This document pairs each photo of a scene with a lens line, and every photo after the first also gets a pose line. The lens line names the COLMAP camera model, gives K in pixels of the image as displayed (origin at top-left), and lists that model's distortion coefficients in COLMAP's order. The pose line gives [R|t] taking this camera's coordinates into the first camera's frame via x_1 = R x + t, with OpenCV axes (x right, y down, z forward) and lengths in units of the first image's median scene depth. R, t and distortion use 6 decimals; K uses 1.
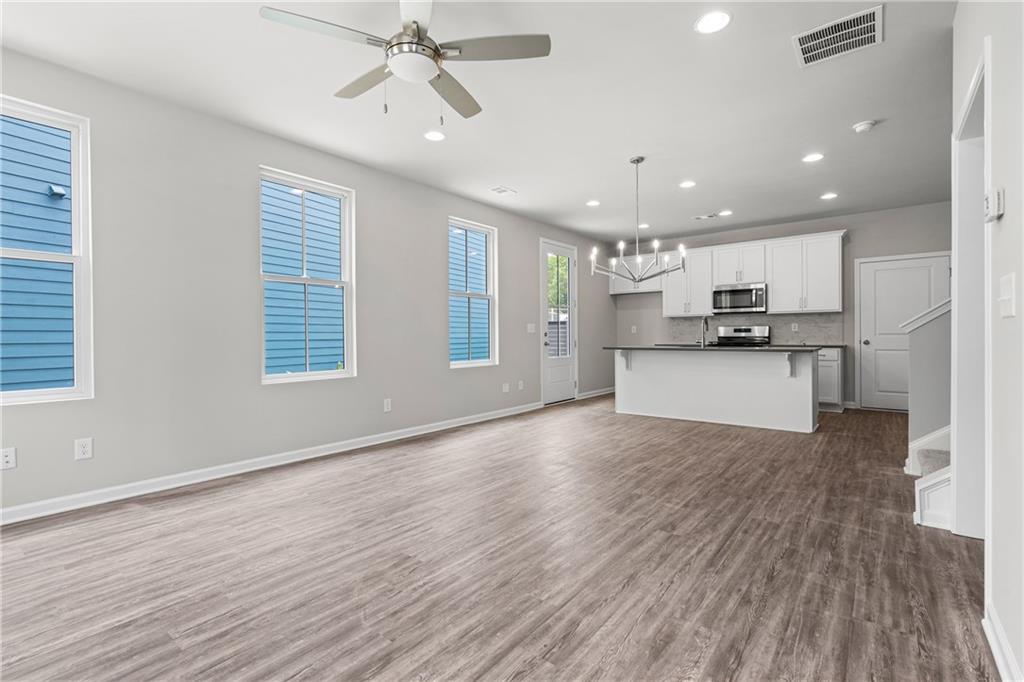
lens RADIAL K [[465.0, 0, 506.2], [0, 465.0, 337.7], [0, 0, 1]] dist [-0.001936, 0.003364]
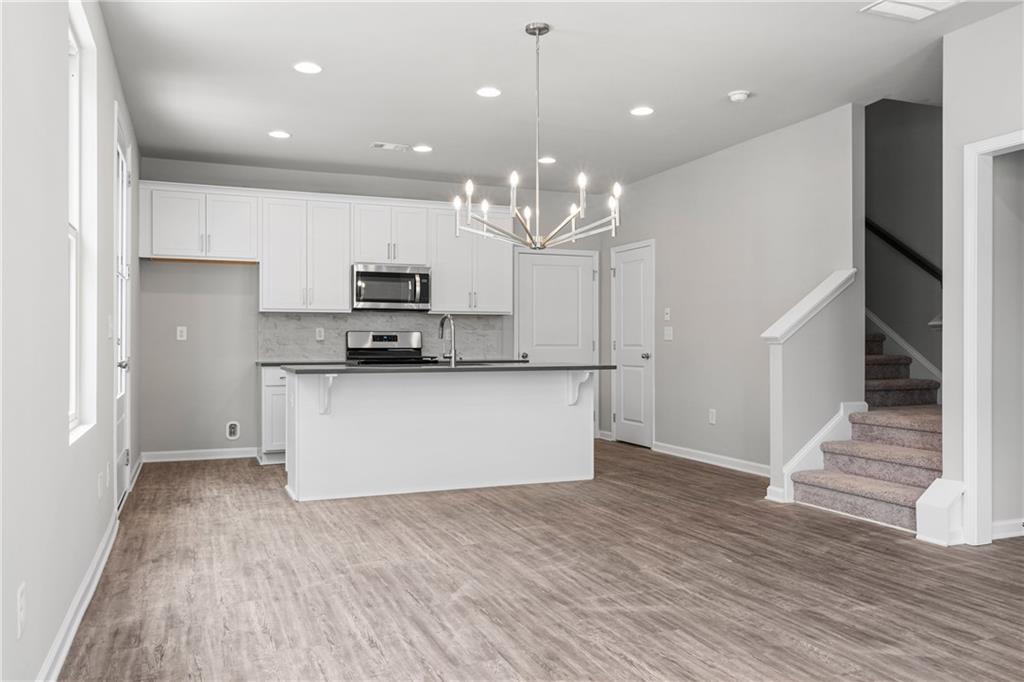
lens RADIAL K [[771.2, 0, 503.4], [0, 771.2, 339.4], [0, 0, 1]] dist [0.012900, -0.001605]
pose [[0.484230, 0.011255, 0.874868, -0.541668], [0.001372, 0.999906, -0.013624, 0.000511], [-0.874940, 0.007798, 0.484169, 0.592139]]
